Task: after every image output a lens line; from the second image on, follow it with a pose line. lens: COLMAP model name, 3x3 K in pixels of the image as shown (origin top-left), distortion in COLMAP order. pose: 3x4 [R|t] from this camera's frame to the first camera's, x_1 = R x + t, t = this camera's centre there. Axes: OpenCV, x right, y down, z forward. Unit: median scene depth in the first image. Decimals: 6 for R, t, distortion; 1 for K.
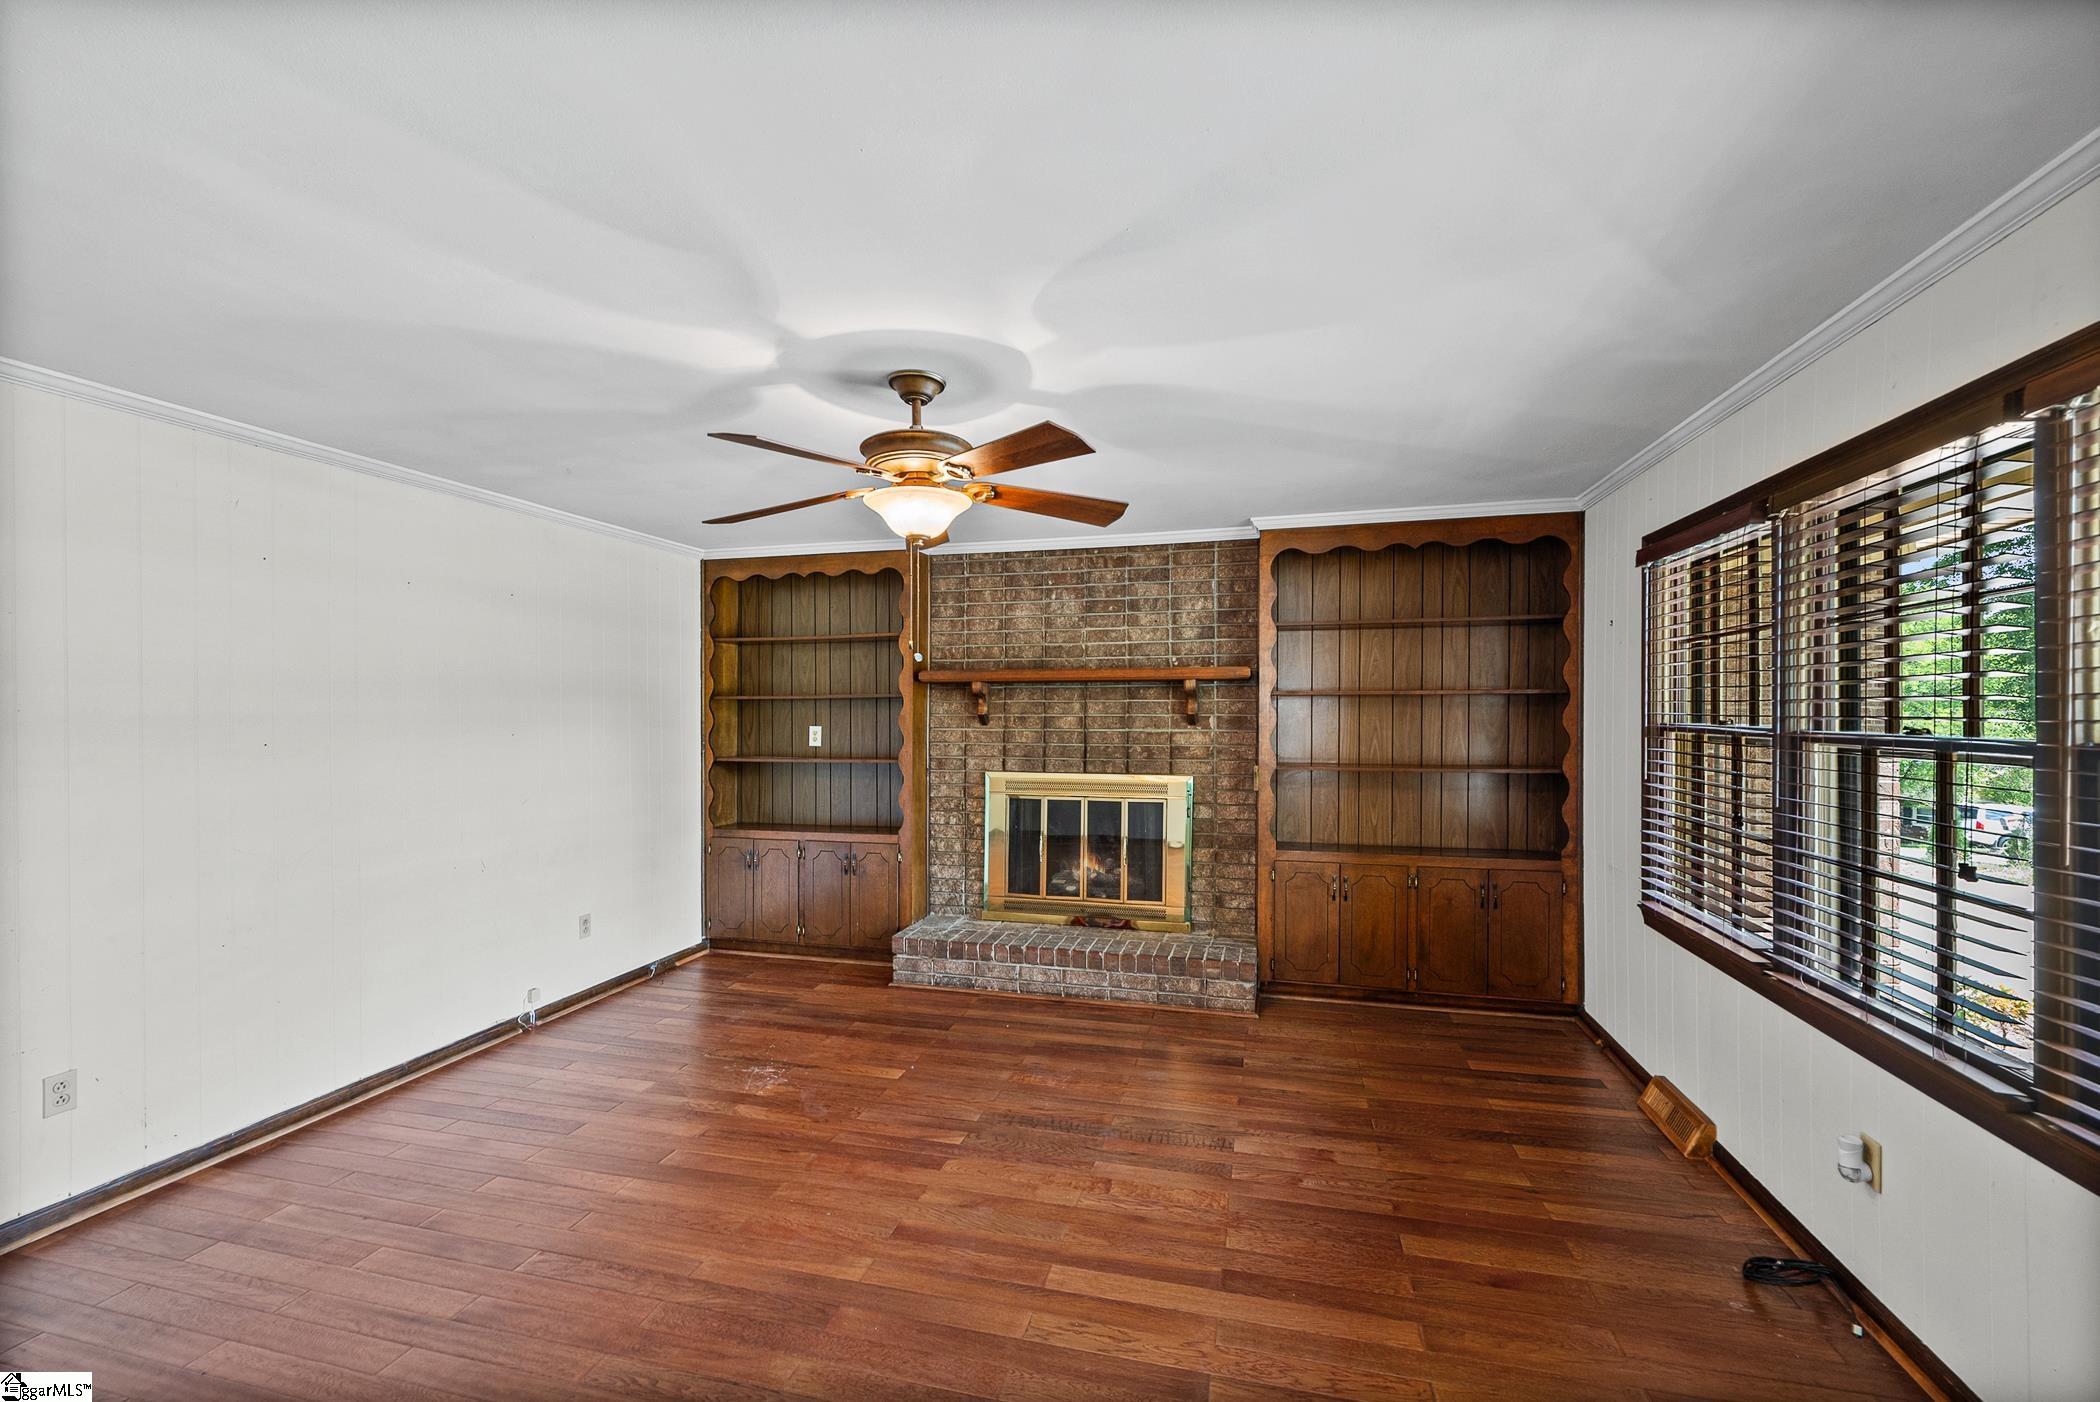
lens RADIAL K [[844.7, 0, 1054.7], [0, 844.7, 693.9], [0, 0, 1]] dist [0.004843, -0.000507]
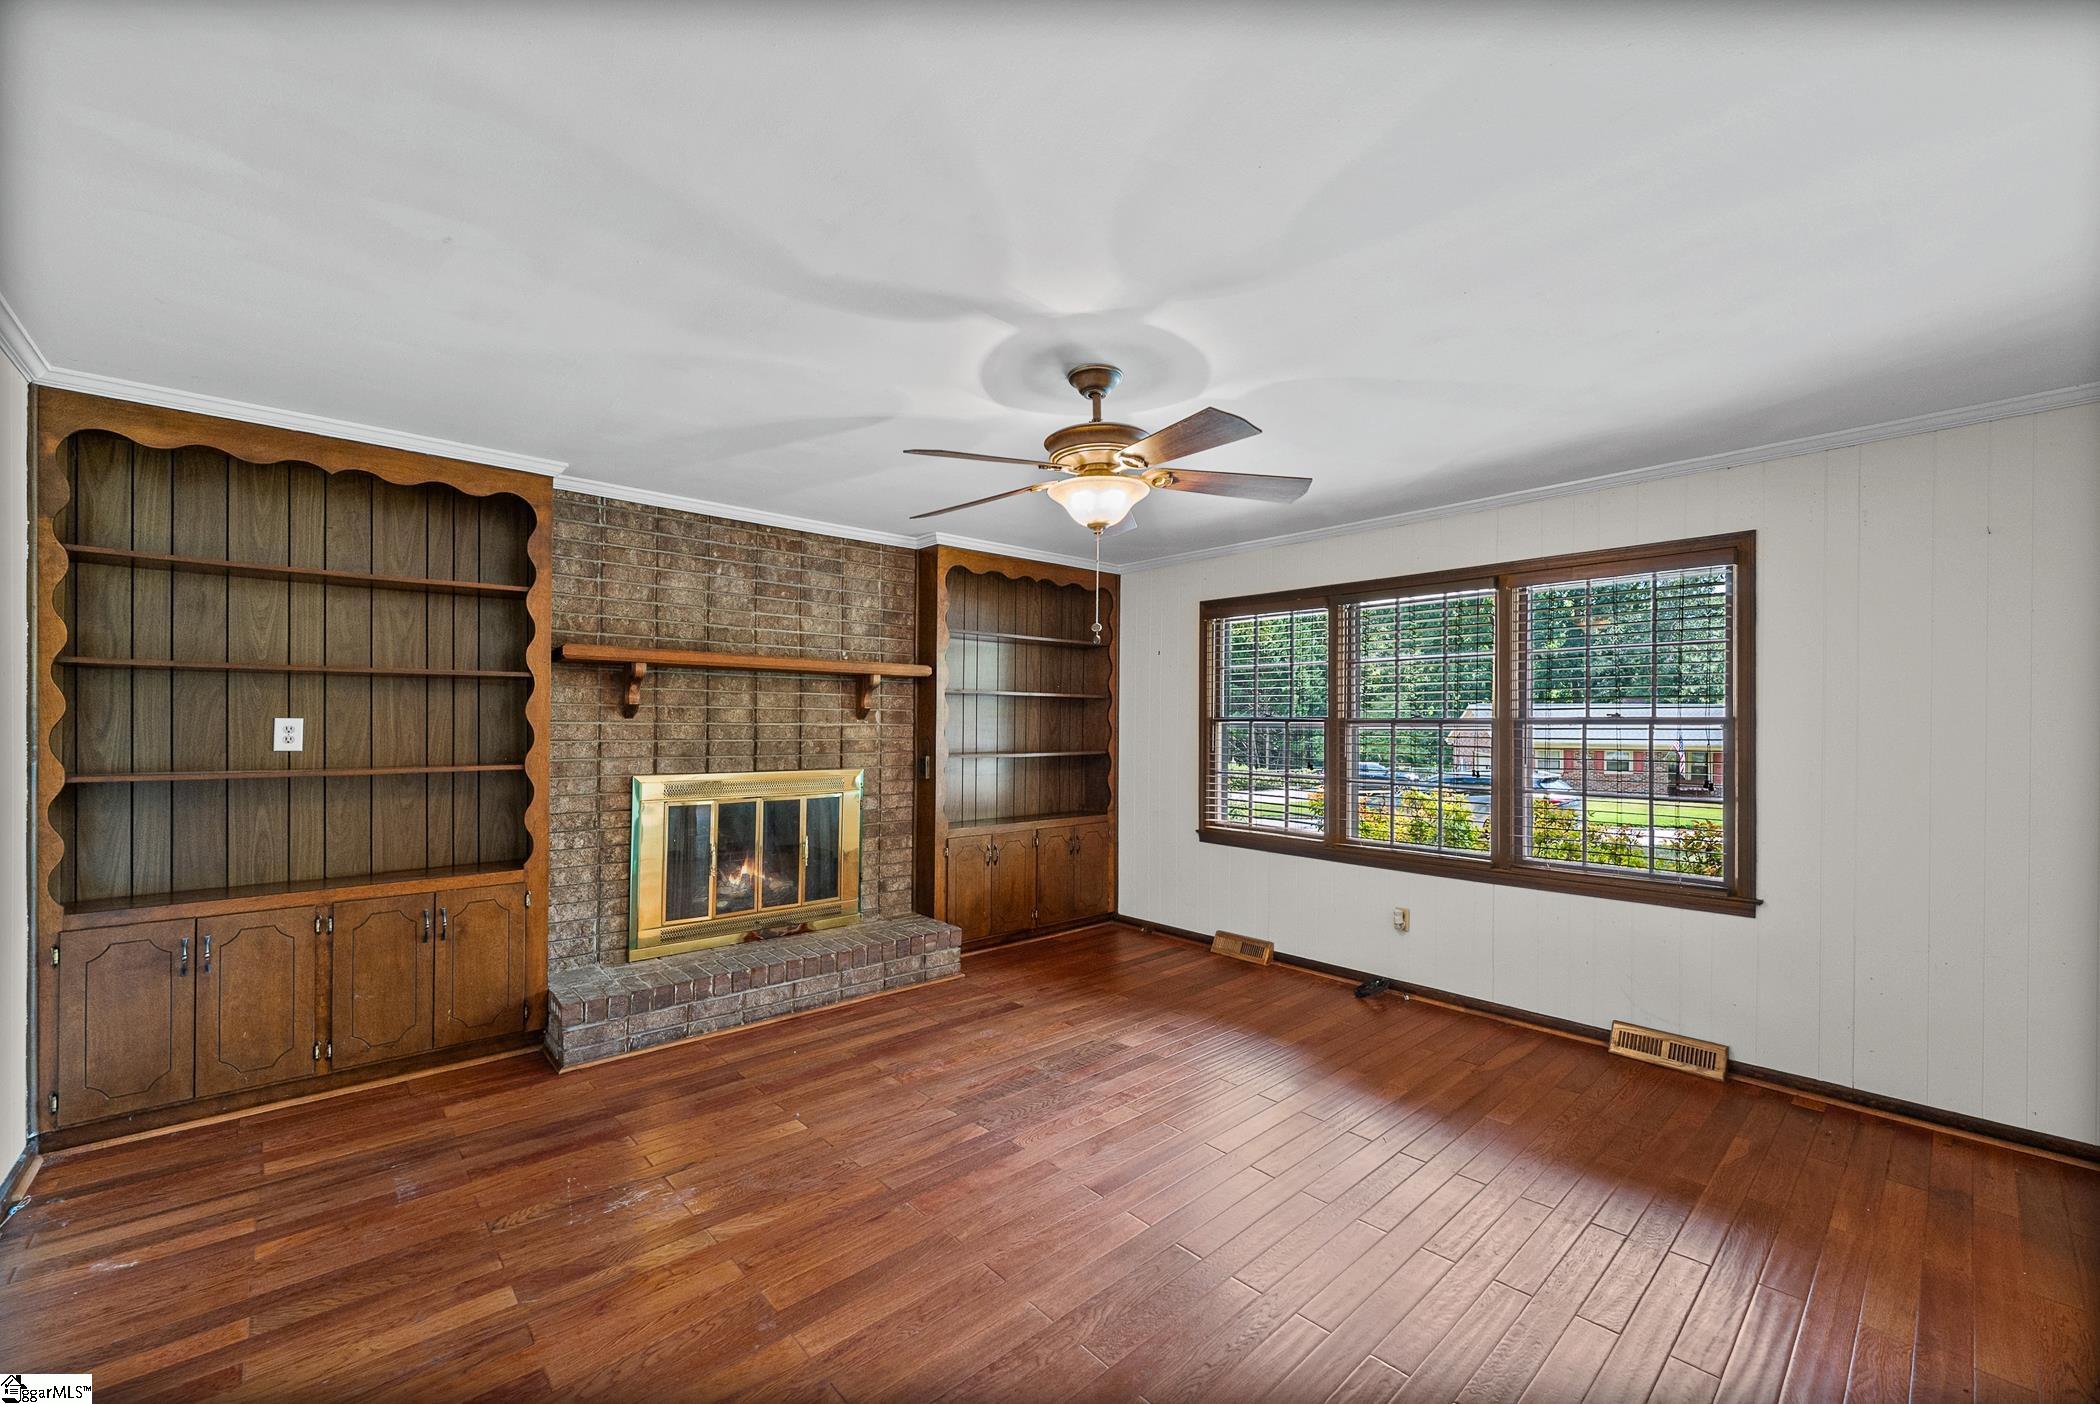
lens RADIAL K [[844.7, 0, 1040.9], [0, 844.7, 705.3], [0, 0, 1]] dist [0.004843, -0.000507]
pose [[0.556299, 0.023426, 0.830652, -0.563445], [-0.023719, 0.999643, -0.012307, 0.027284], [-0.830644, -0.012856, 0.556656, 0.249444]]
